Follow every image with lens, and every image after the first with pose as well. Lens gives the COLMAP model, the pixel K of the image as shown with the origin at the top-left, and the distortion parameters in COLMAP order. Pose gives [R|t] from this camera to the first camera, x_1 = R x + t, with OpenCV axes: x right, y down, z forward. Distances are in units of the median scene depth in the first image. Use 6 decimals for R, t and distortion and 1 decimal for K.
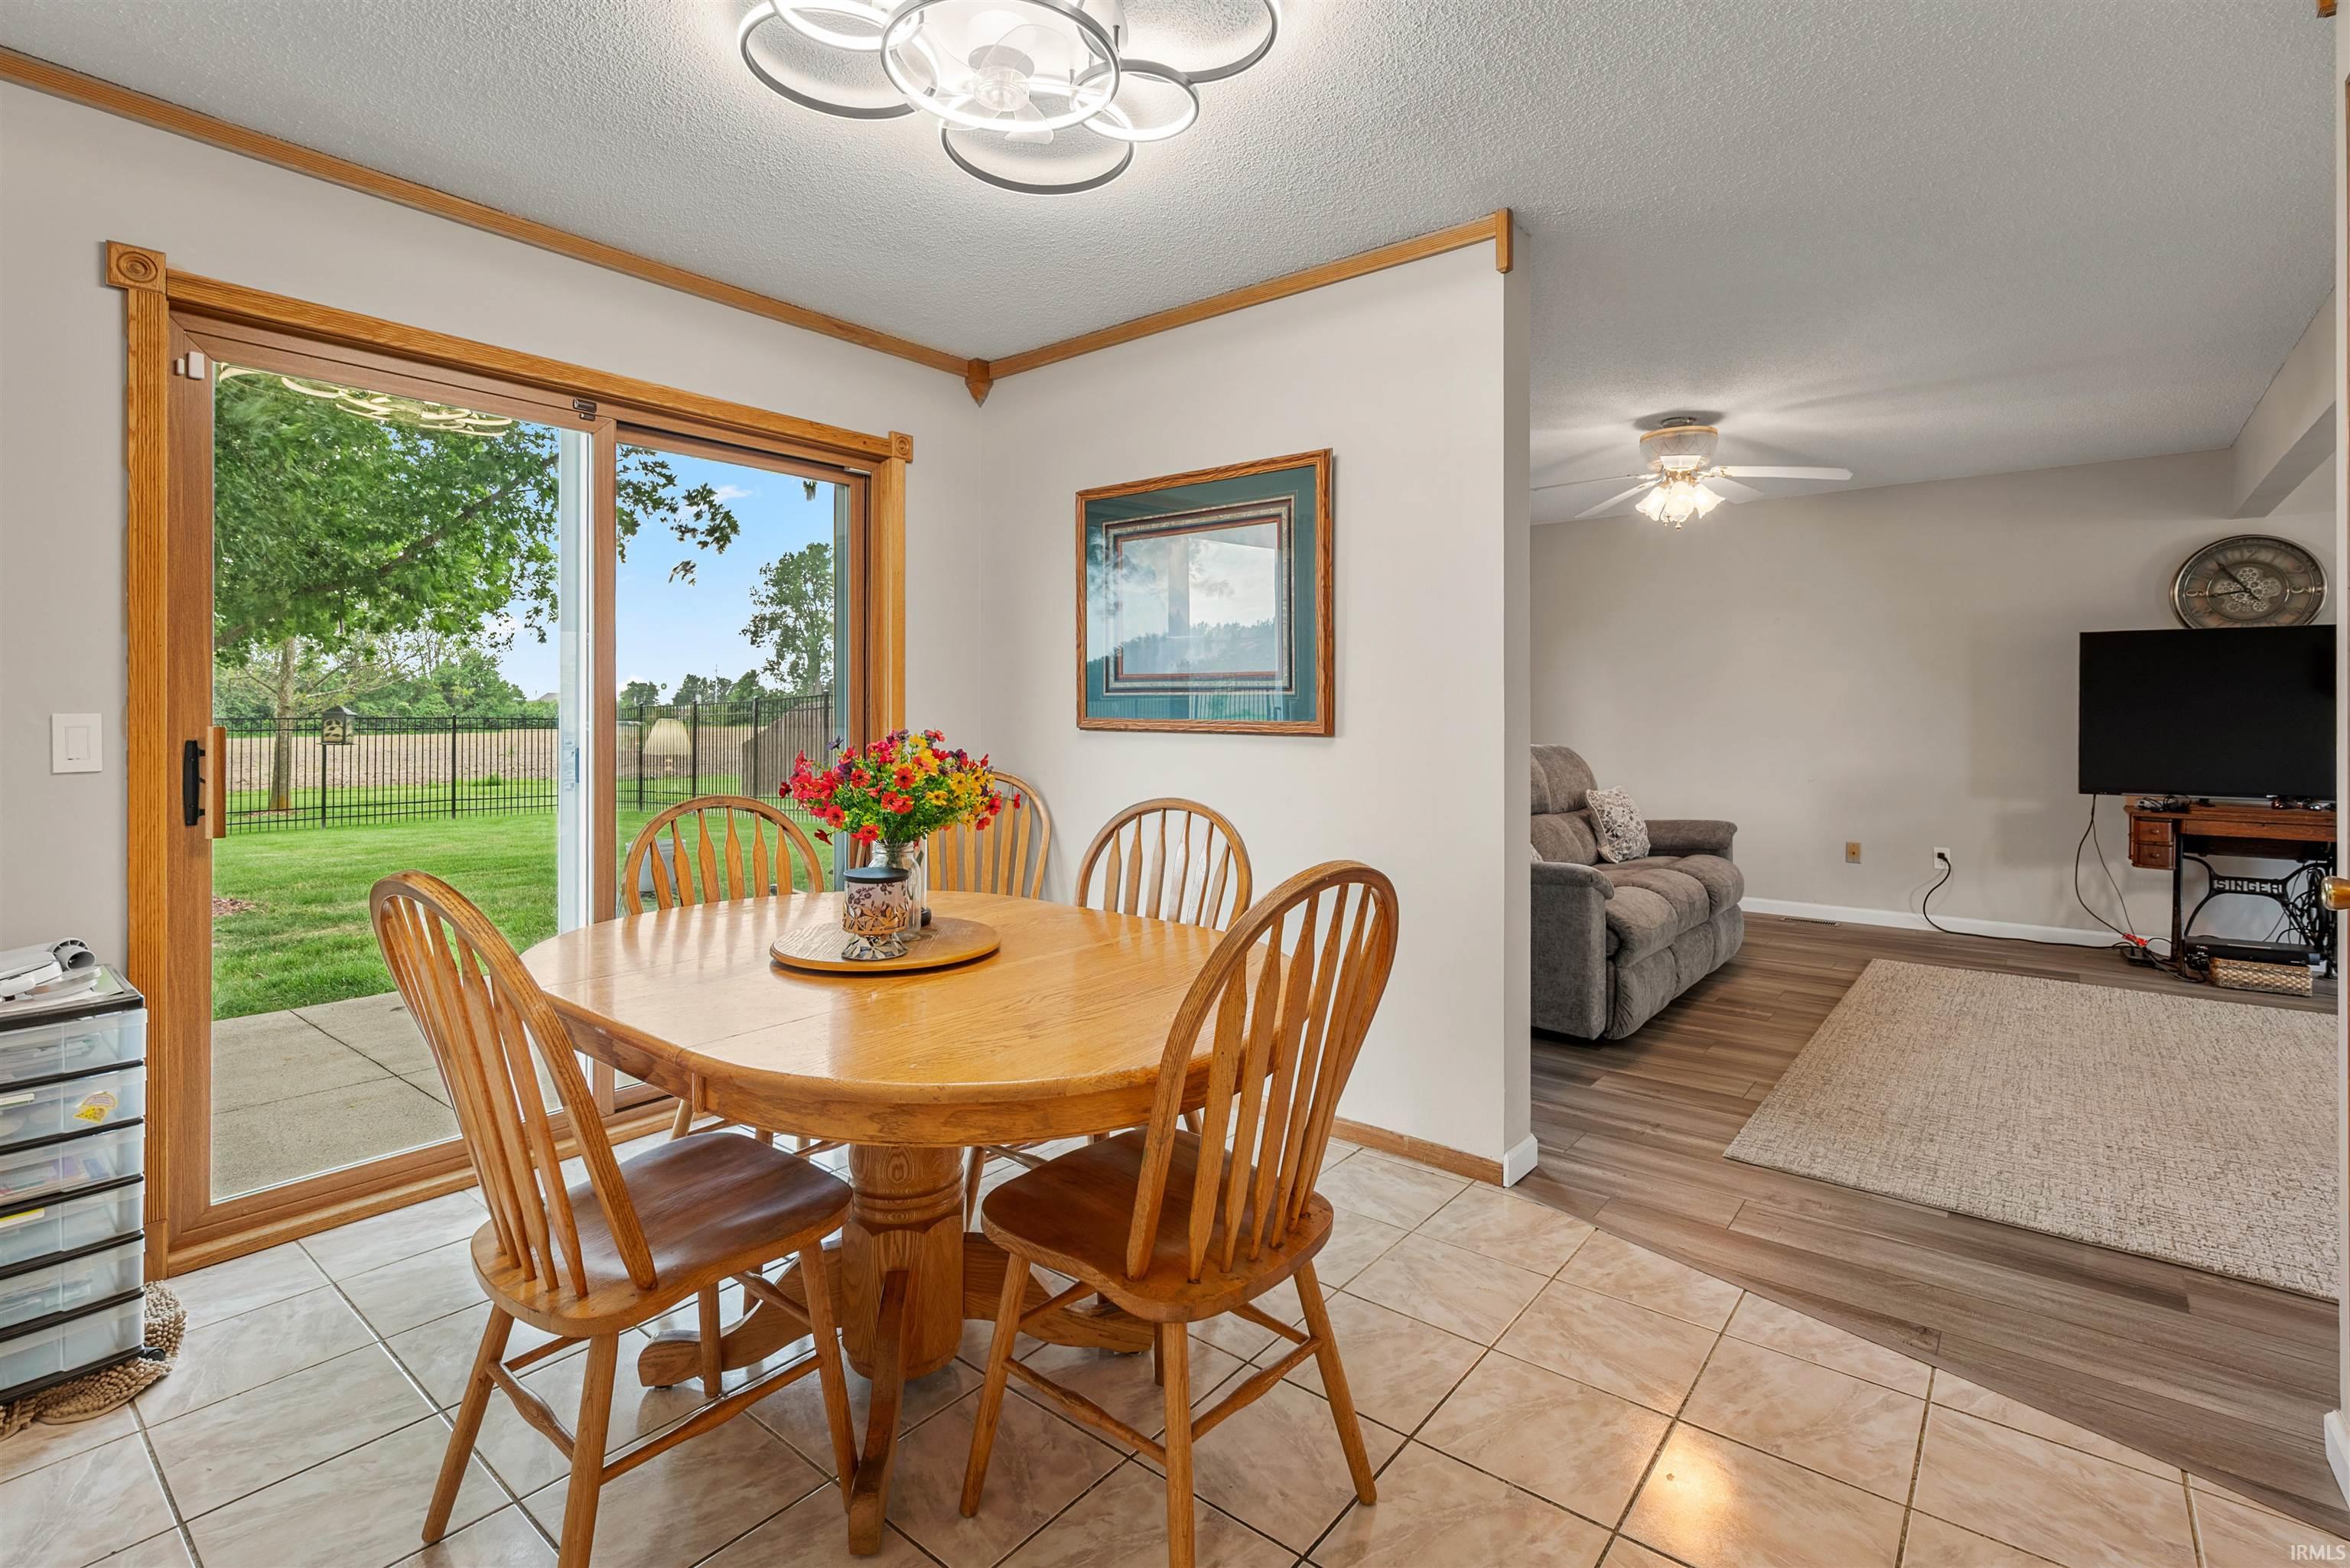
lens RADIAL K [[1073.6, 0, 1172.8], [0, 1073.6, 709.1], [0, 0, 1]] dist [0.000167, 0.000041]
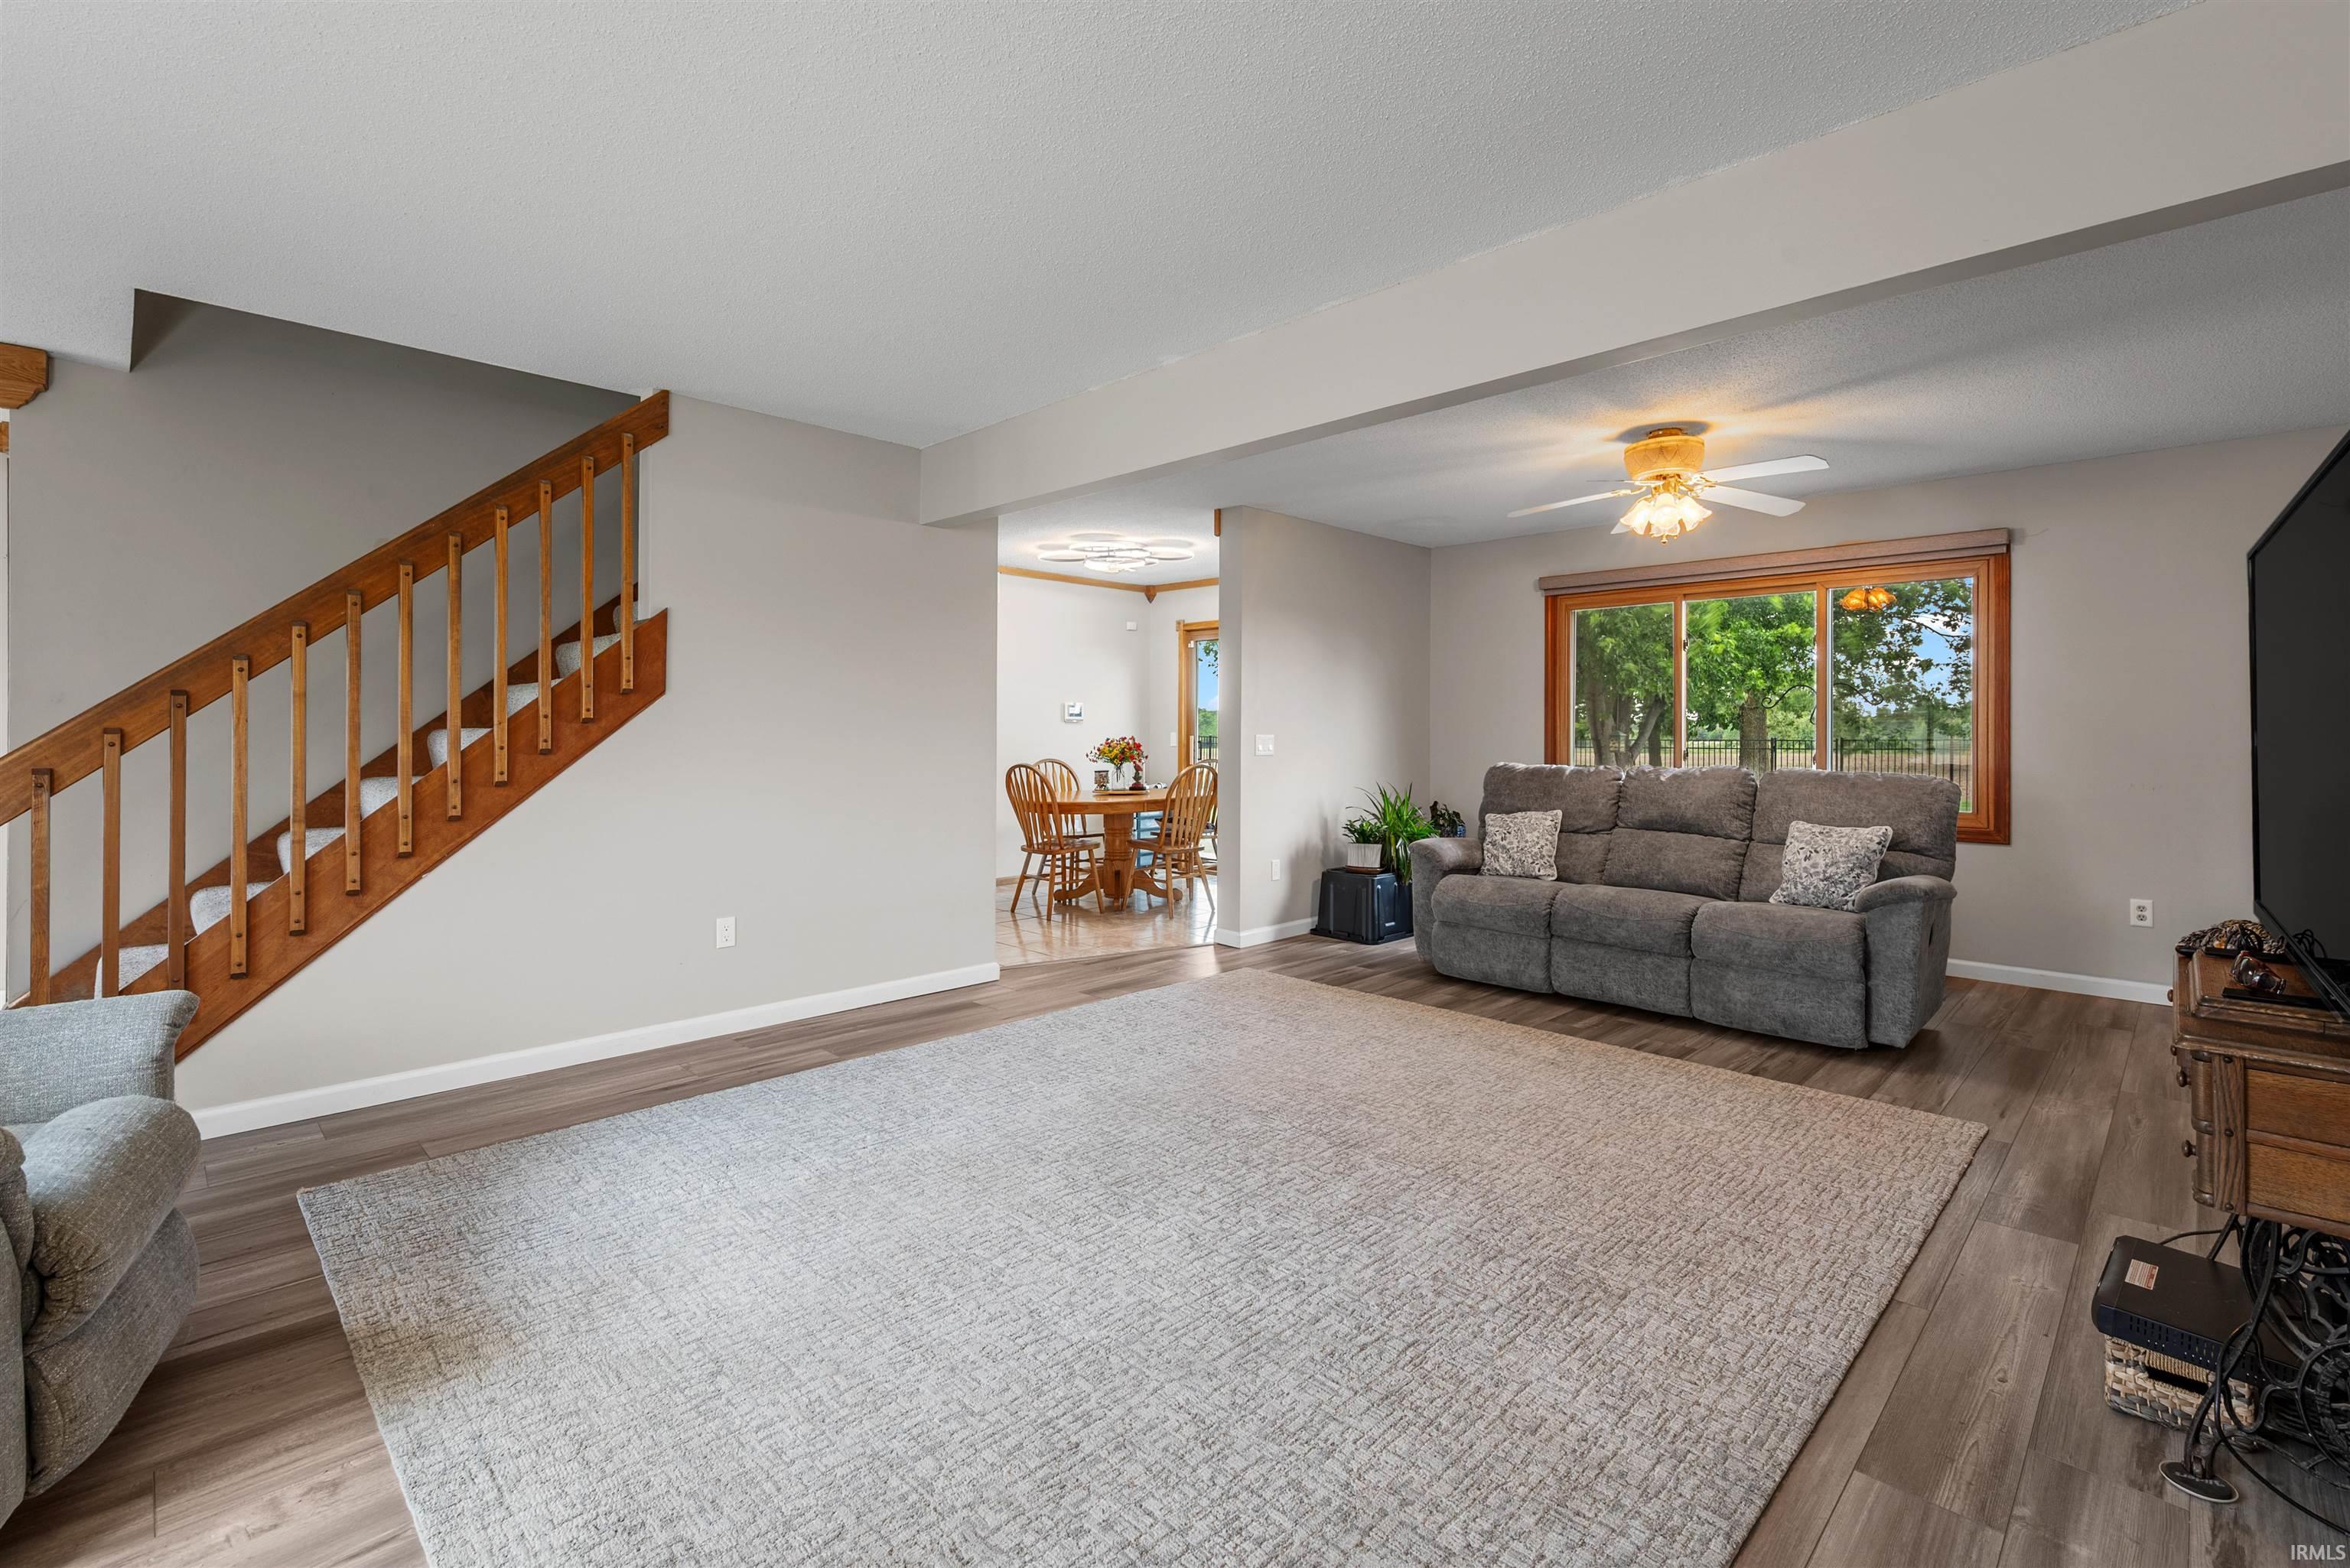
lens RADIAL K [[1037.5, 0, 1175.3], [0, 1037.5, 727.5], [0, 0, 1]] dist [-0.001097, -0.000203]
pose [[-0.098732, -0.005819, -0.995097, 1.367213], [0.001787, 0.999980, -0.006025, 0.003362], [0.995112, -0.002373, -0.098719, 0.617220]]
